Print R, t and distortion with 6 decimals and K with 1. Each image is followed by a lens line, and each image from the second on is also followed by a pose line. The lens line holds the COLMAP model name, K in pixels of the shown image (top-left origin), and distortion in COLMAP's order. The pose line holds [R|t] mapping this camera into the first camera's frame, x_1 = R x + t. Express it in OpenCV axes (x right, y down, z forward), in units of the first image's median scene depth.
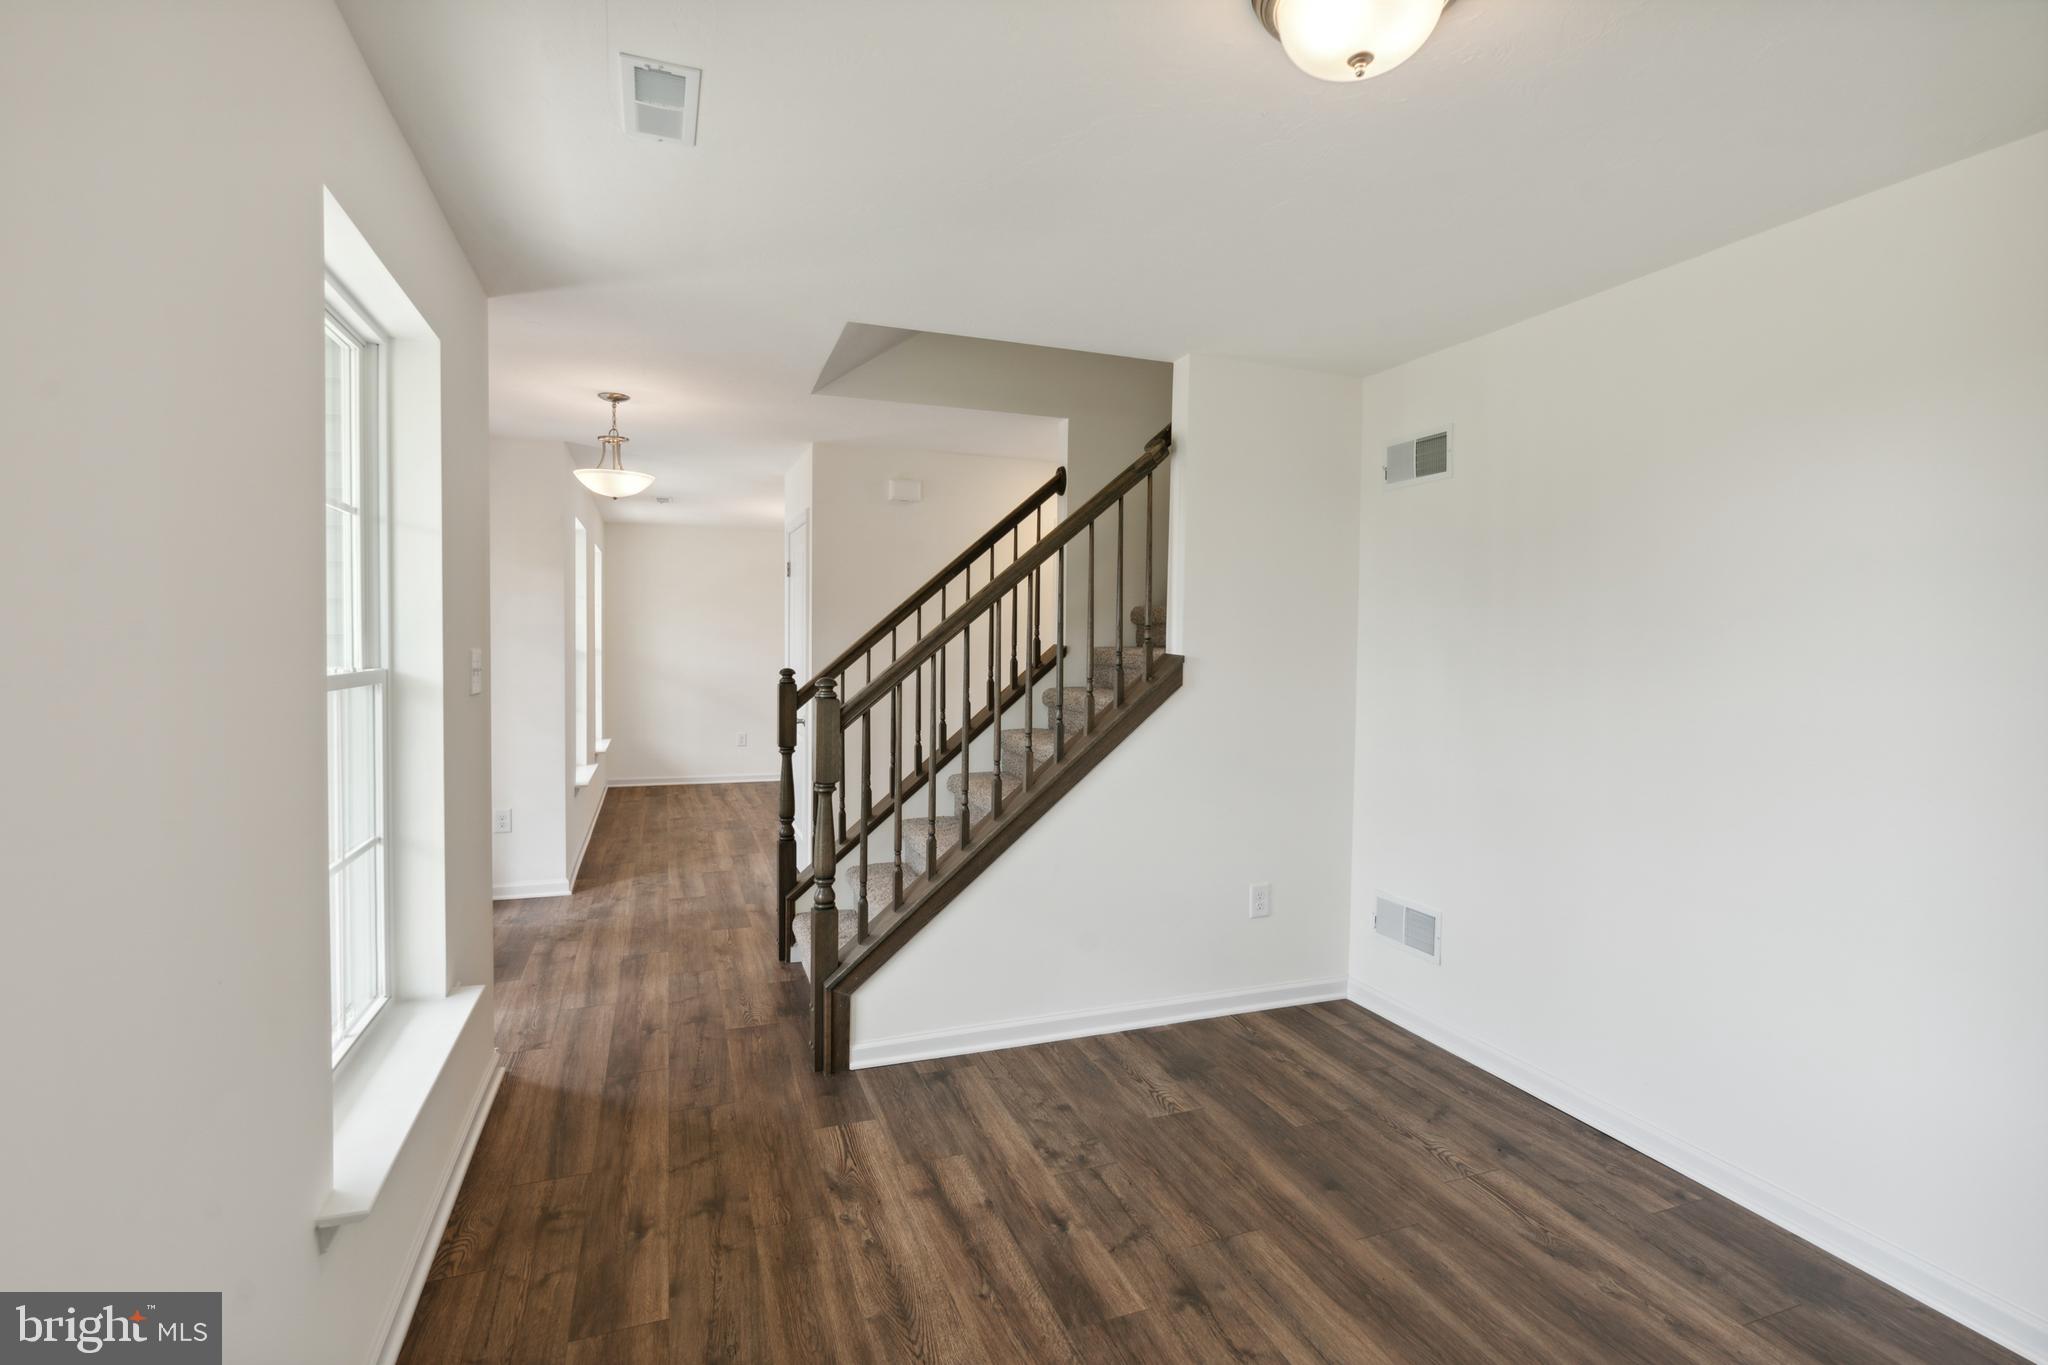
lens RADIAL K [[958.9, 0, 1016.6], [0, 958.9, 674.0], [0, 0, 1]] dist [-0.009121, 0.002501]
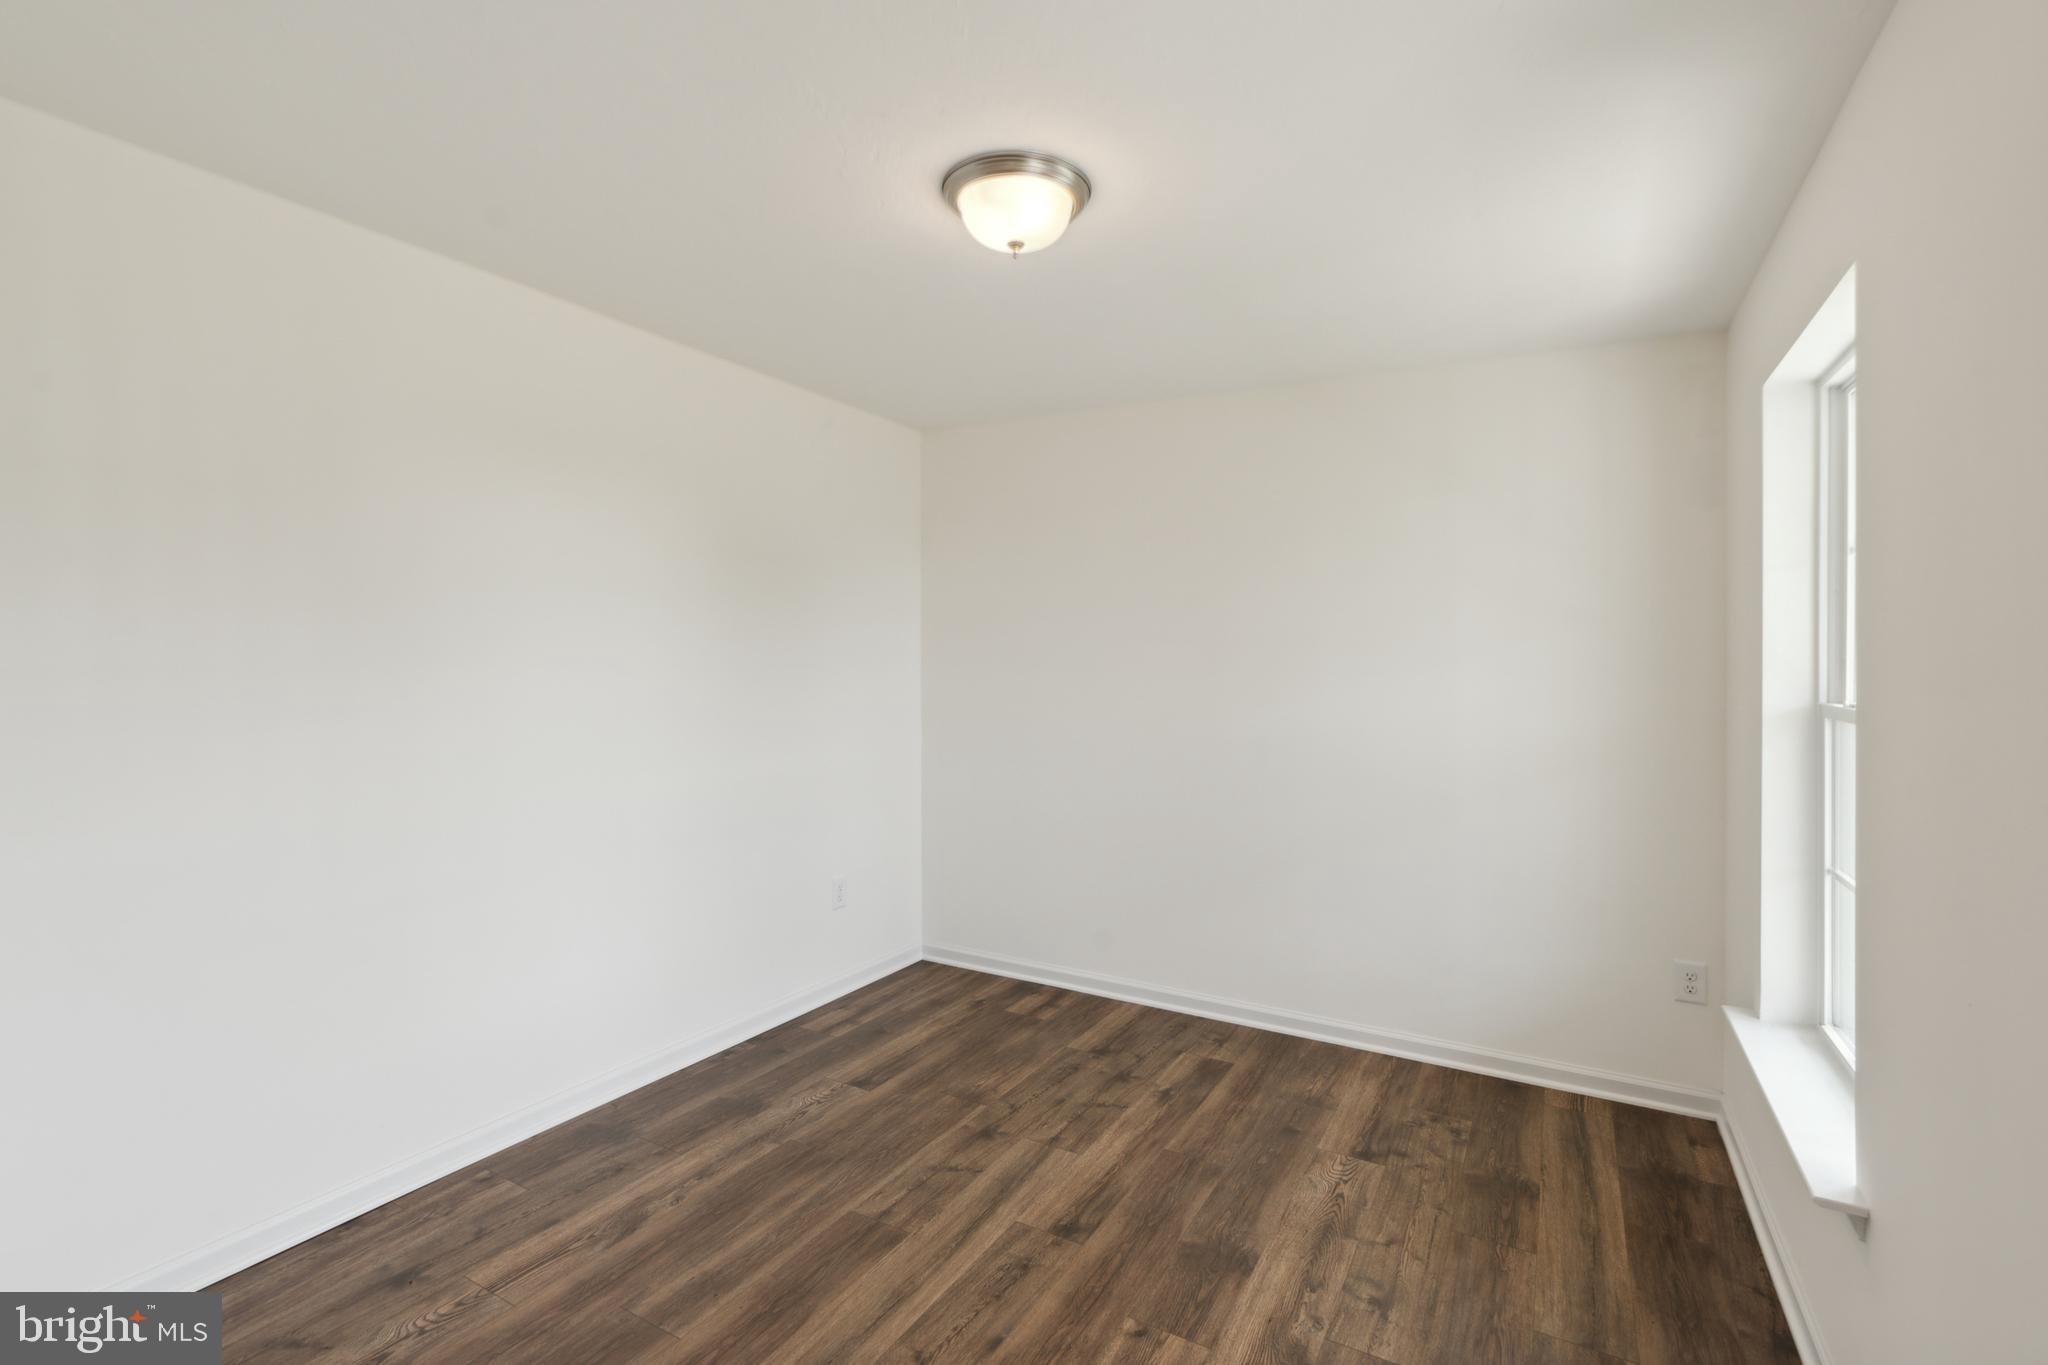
lens RADIAL K [[958.9, 0, 1003.6], [0, 958.9, 696.2], [0, 0, 1]] dist [-0.009121, 0.002501]
pose [[-0.639531, -0.055366, 0.766769, -0.504542], [0.005270, 0.997064, 0.076391, -0.065036], [-0.768747, 0.052896, -0.637362, 1.385716]]
